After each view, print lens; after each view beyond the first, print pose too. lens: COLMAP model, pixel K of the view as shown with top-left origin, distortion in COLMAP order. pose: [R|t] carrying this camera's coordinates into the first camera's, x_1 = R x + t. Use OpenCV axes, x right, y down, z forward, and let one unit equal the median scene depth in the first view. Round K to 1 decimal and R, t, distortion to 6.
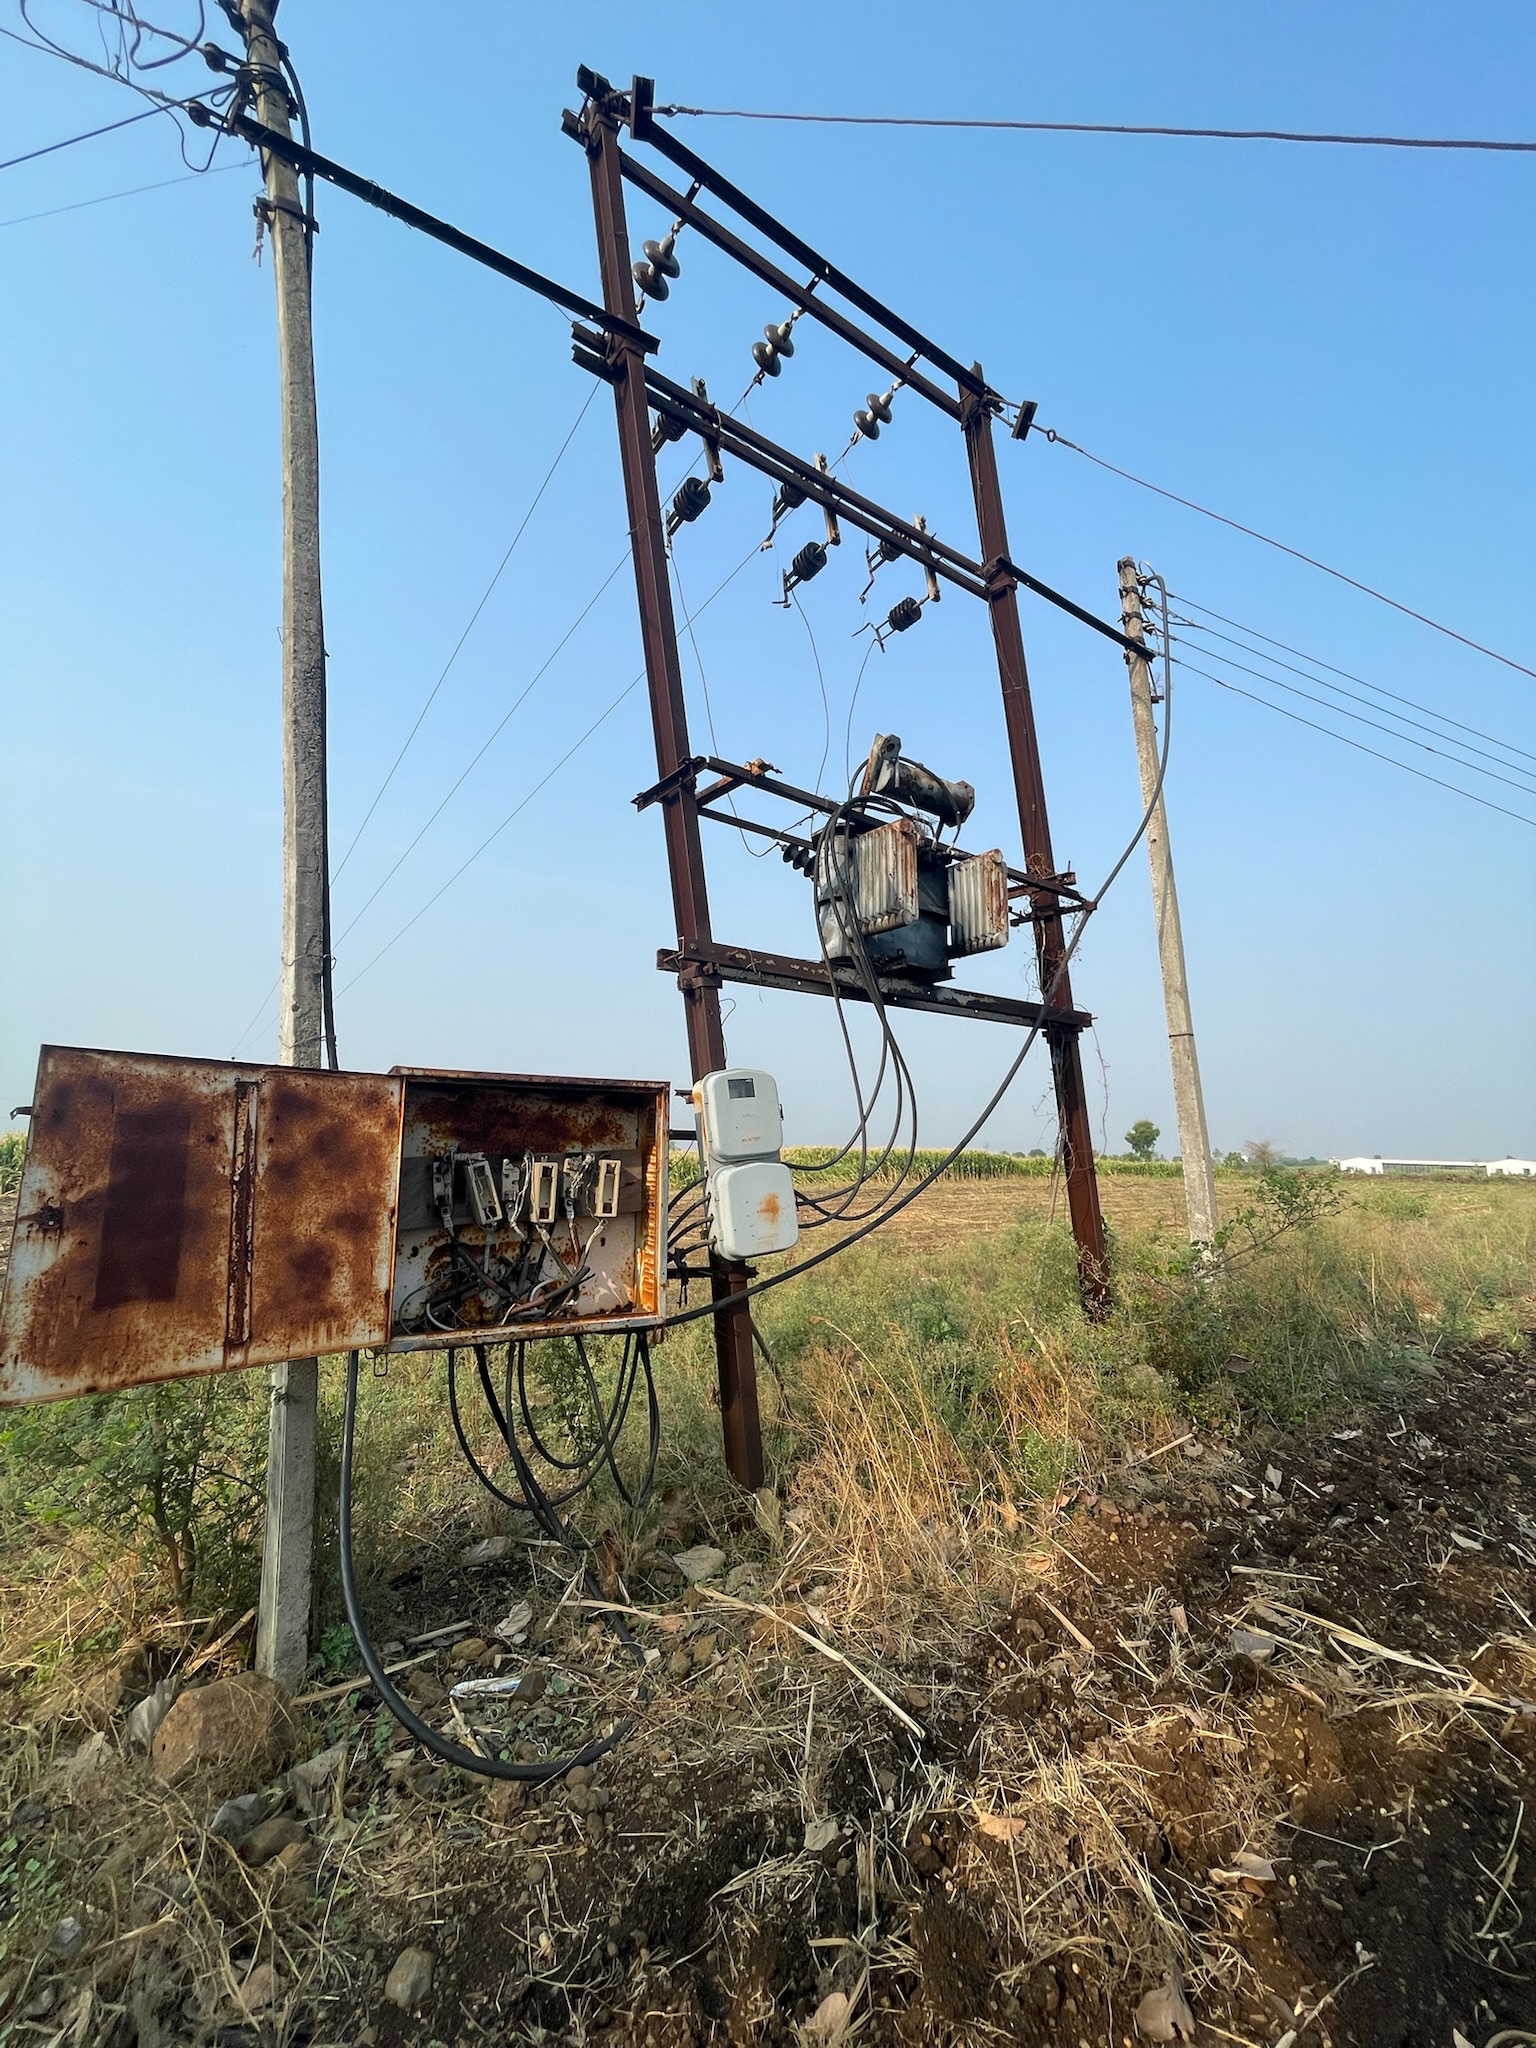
lens RADIAL K [[830.8, 0, 769.9], [0, 830.8, 1017.0], [0, 0, 1]] dist [-0.010561, 0.004248]
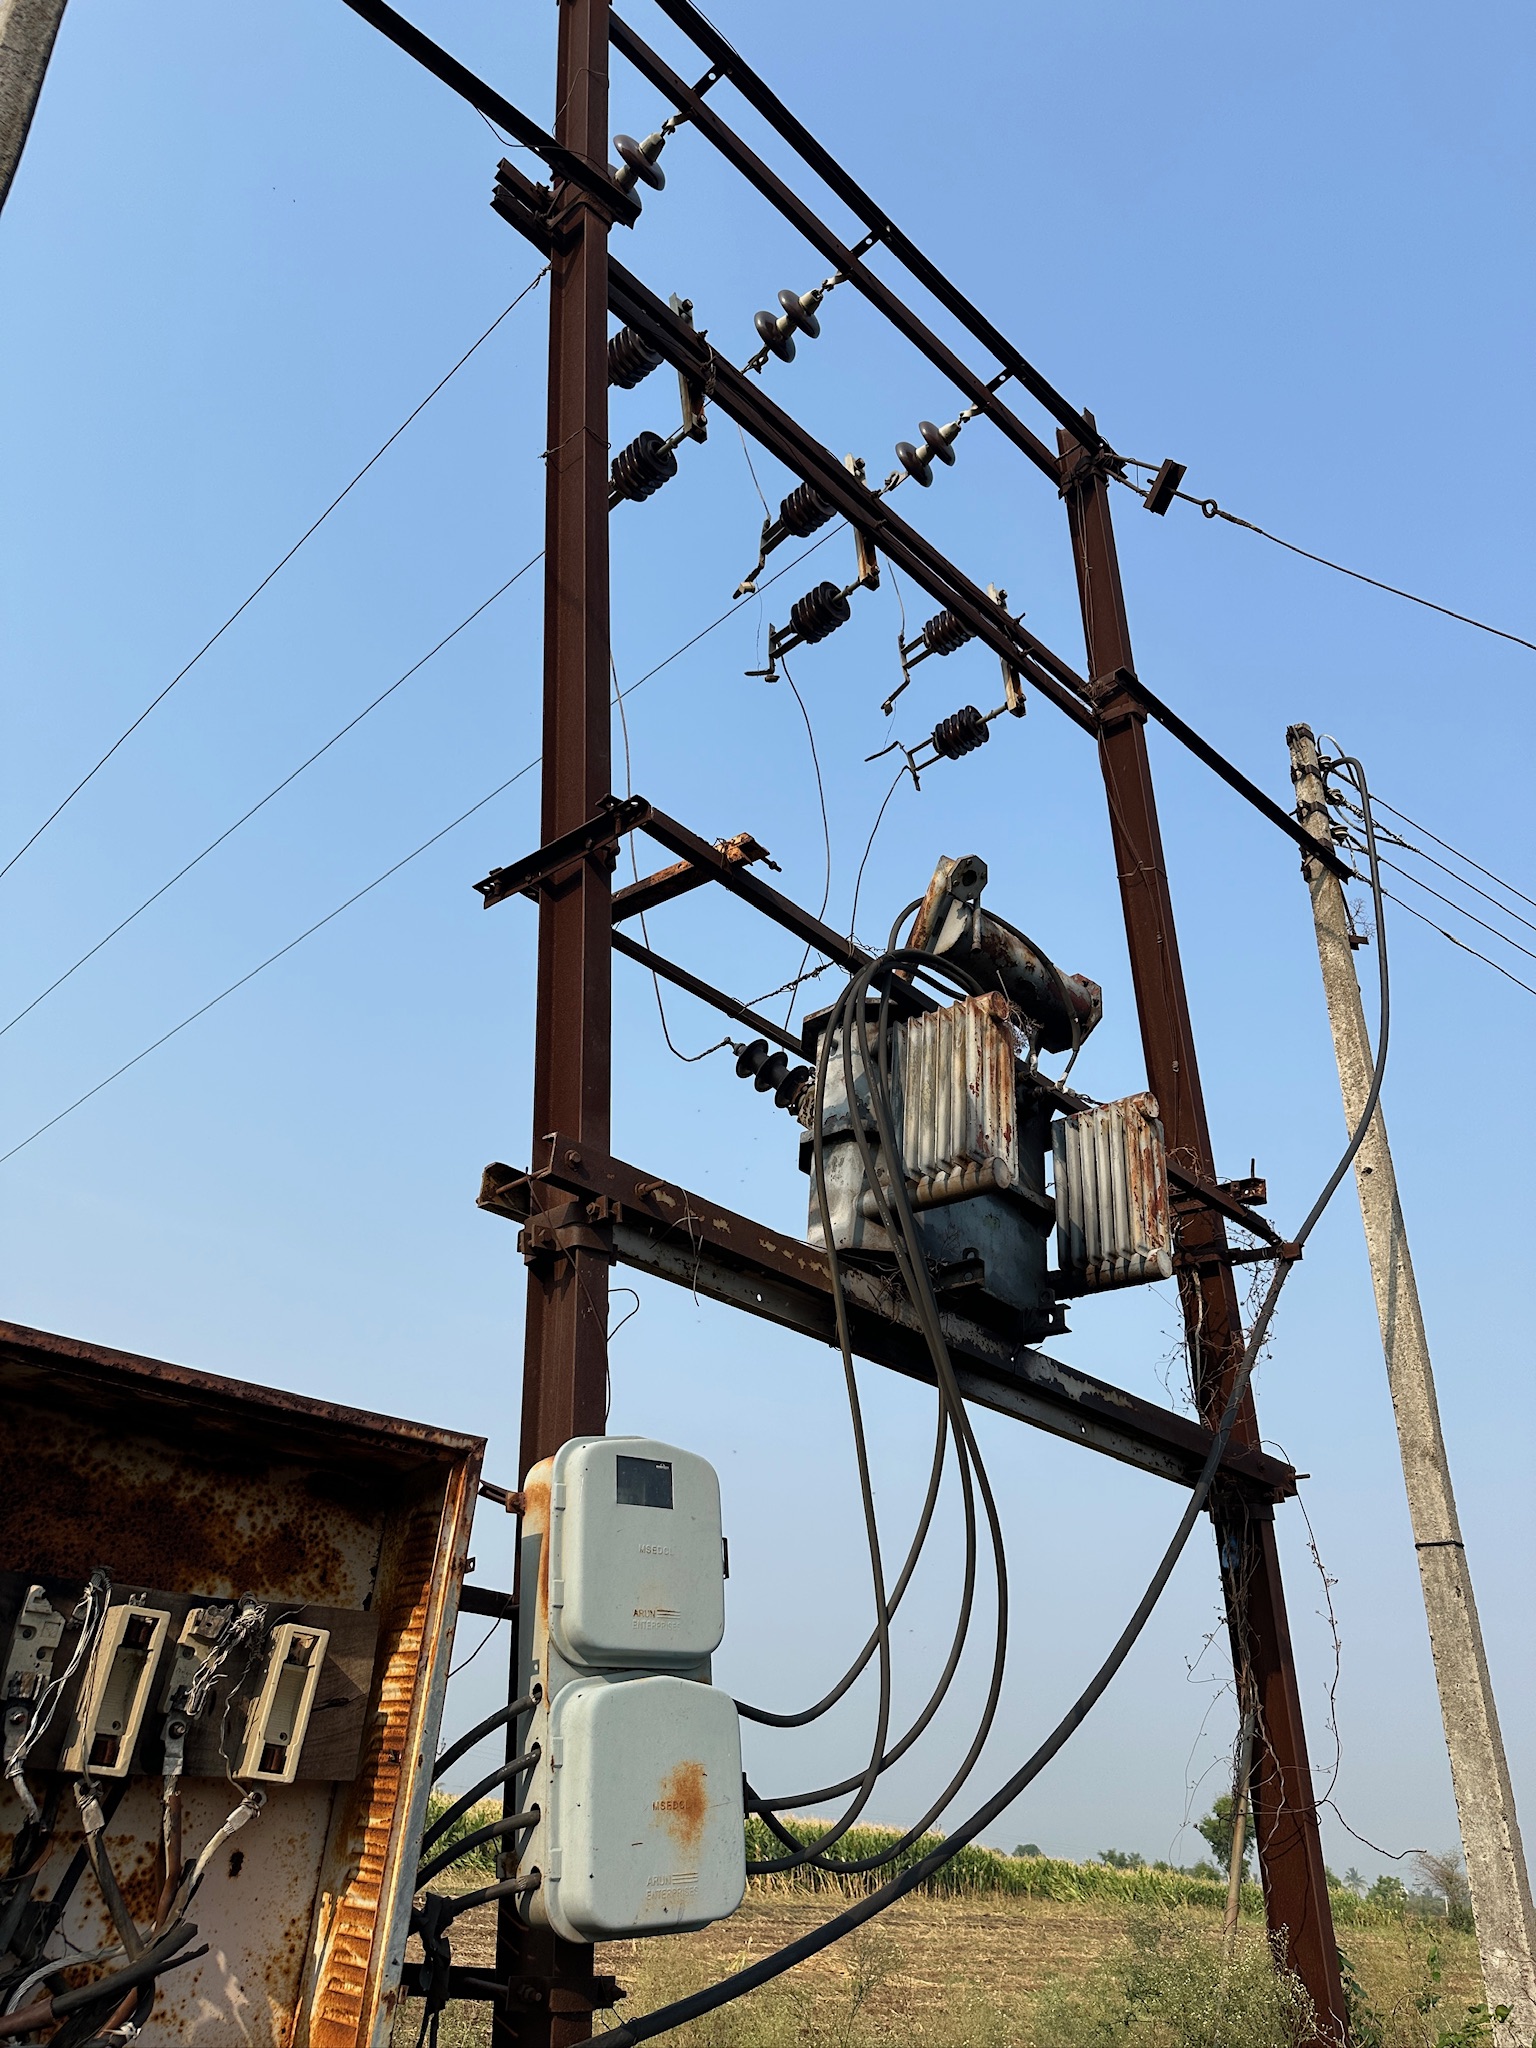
lens RADIAL K [[1436.5, 0, 770.4], [0, 1436.5, 1019.5], [0, 0, 1]] dist [0.057129, -0.076981]
pose [[0.985478, 0.135165, 0.102778, -0.076509], [-0.092613, 0.935178, -0.341854, 0.108040], [-0.142322, 0.327371, 0.934116, 0.208205]]
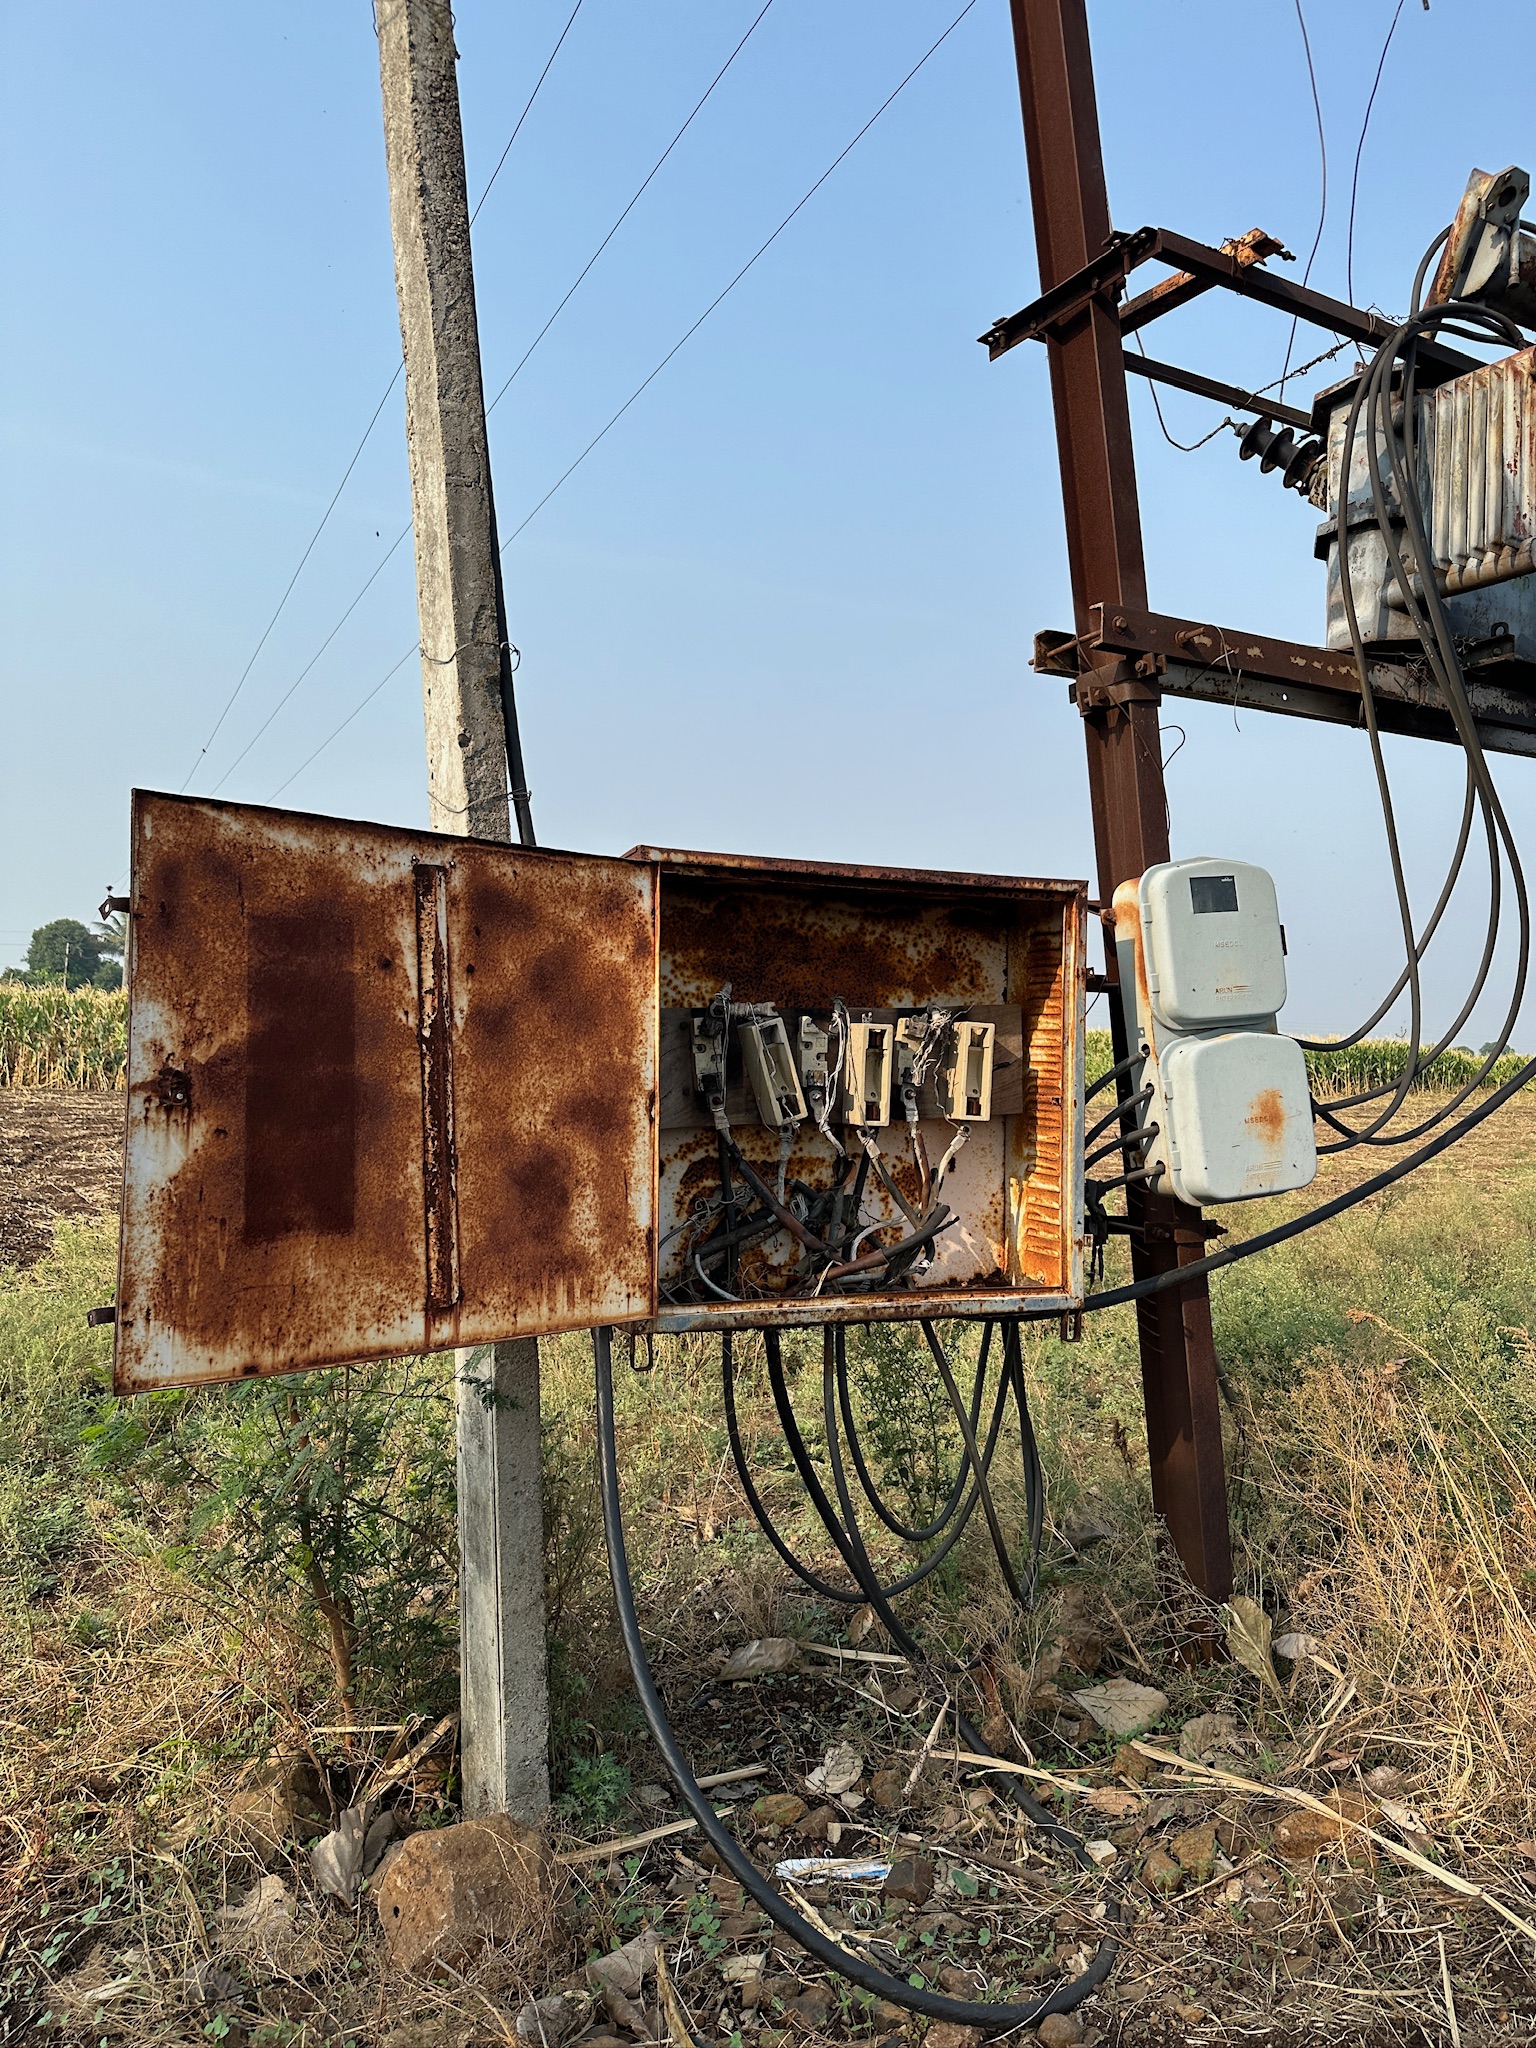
lens RADIAL K [[1436.5, 0, 770.0], [0, 1436.5, 1037.8], [0, 0, 1]] dist [0.057129, -0.076981]
pose [[0.988011, 0.016983, -0.153446, -0.166092], [0.007816, 0.987154, 0.159581, 0.026101], [0.154185, -0.158867, 0.975186, 0.035681]]
